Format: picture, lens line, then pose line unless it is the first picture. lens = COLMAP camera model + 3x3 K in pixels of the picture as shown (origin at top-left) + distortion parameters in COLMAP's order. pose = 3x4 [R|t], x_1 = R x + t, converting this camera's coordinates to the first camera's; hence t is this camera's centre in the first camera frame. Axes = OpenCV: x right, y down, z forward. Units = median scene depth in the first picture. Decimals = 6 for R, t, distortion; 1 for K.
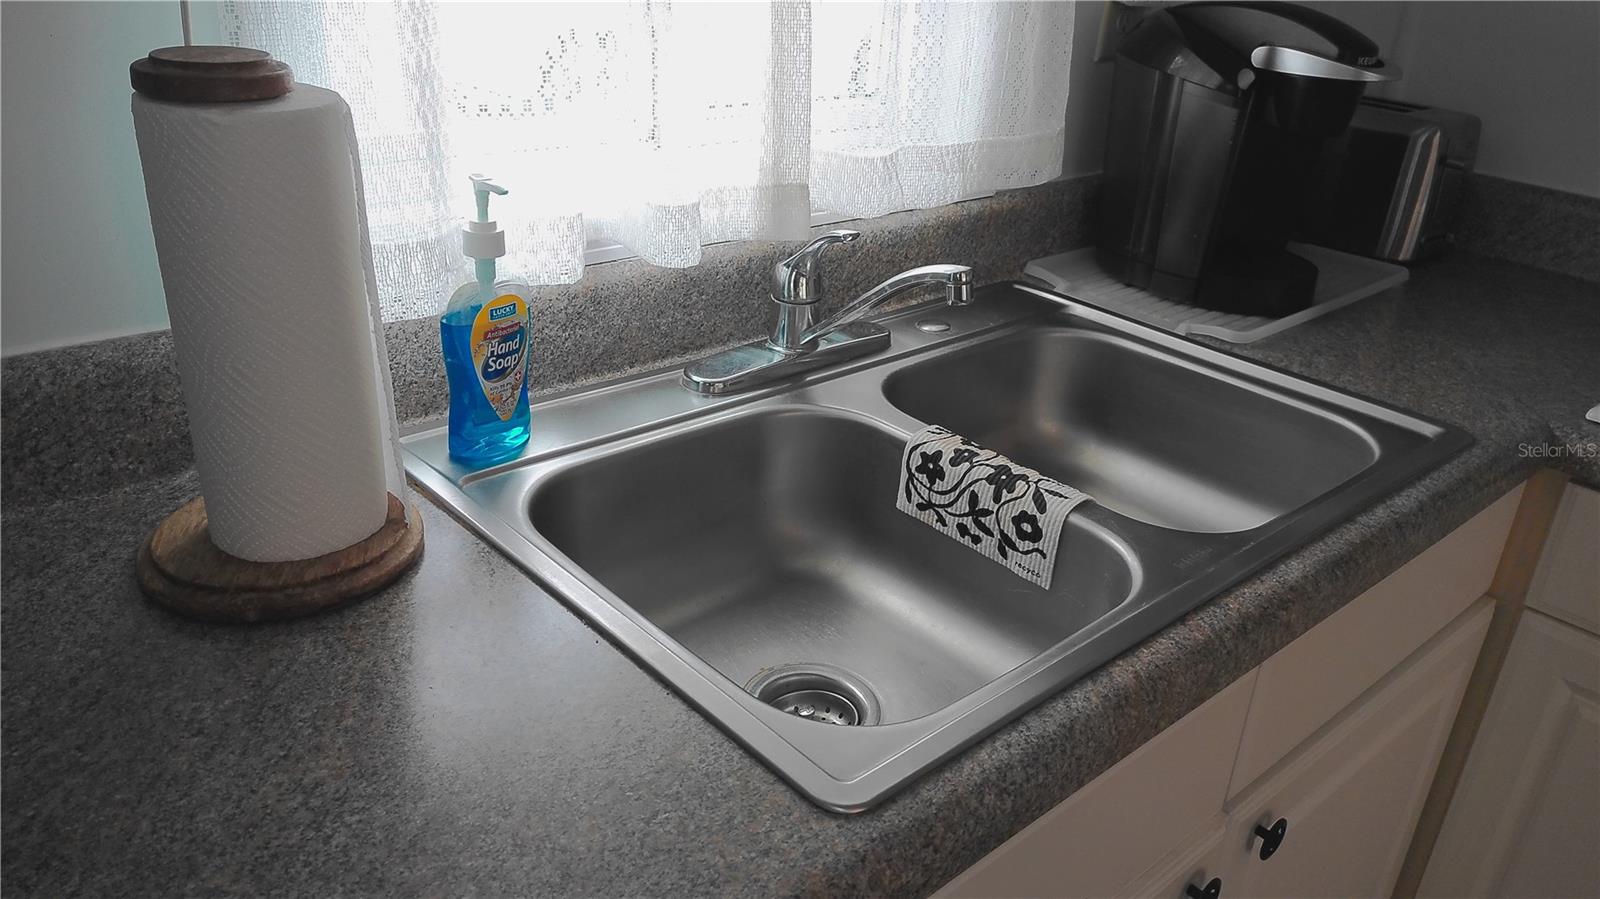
lens RADIAL K [[1212.8, 0, 804.8], [0, 1212.8, 449.7], [0, 0, 1]] dist [0.076340, 0.001246]
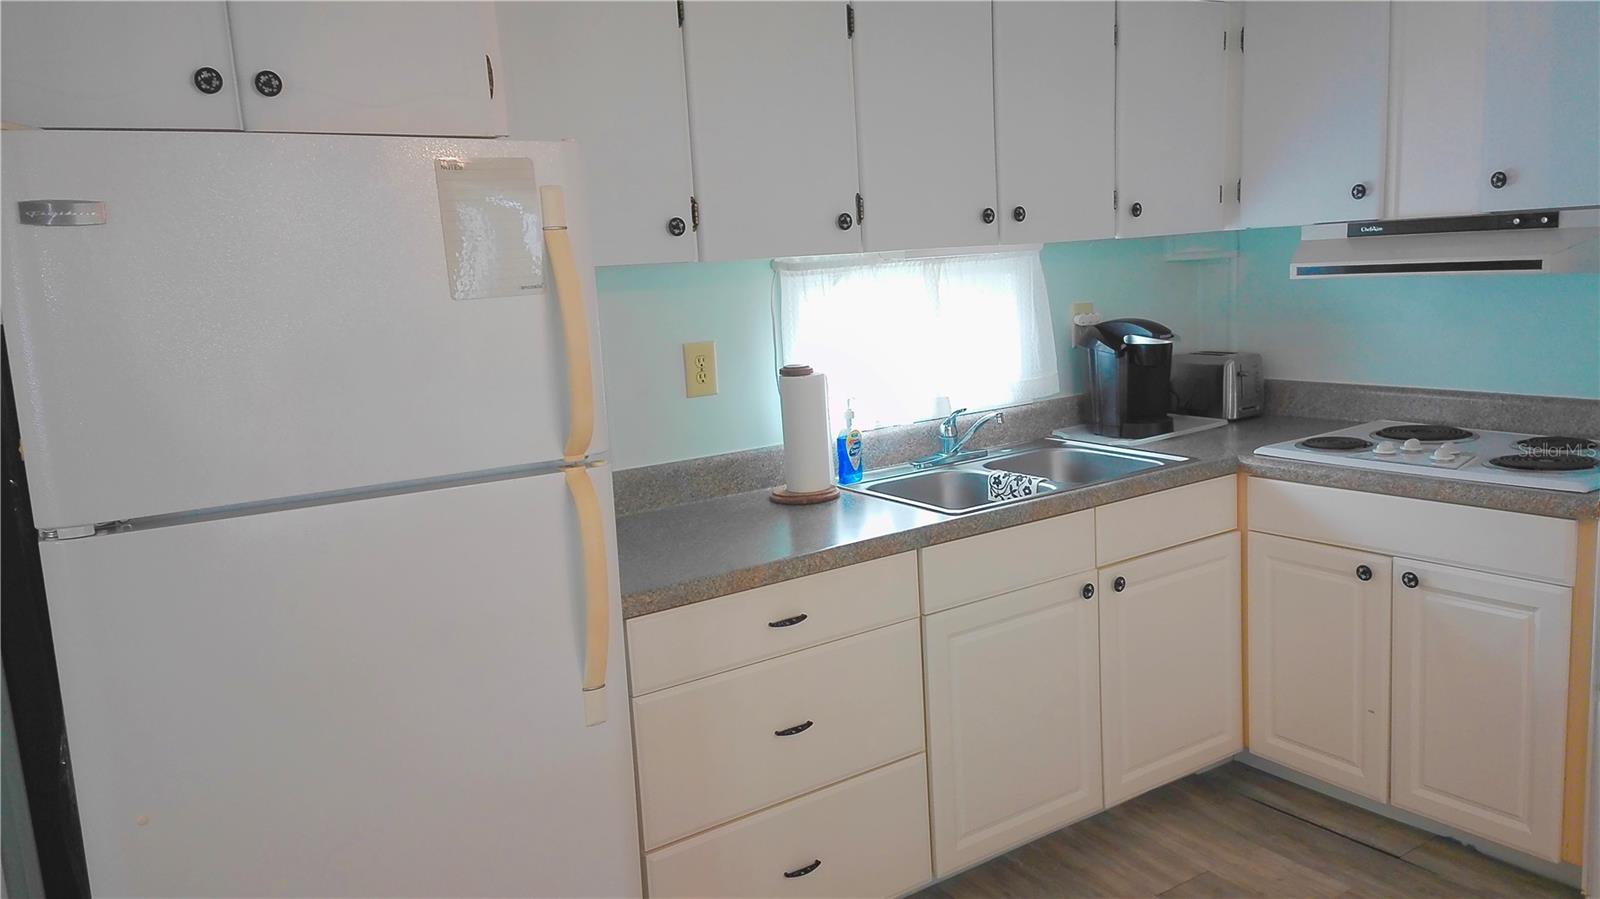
lens RADIAL K [[1212.8, 0, 806.9], [0, 1212.8, 453.2], [0, 0, 1]] dist [0.076340, 0.001246]
pose [[0.980025, -0.100946, -0.171349, 0.148951], [0.050947, 0.960282, -0.274340, 0.663211], [0.192238, 0.260131, 0.946244, -1.702156]]
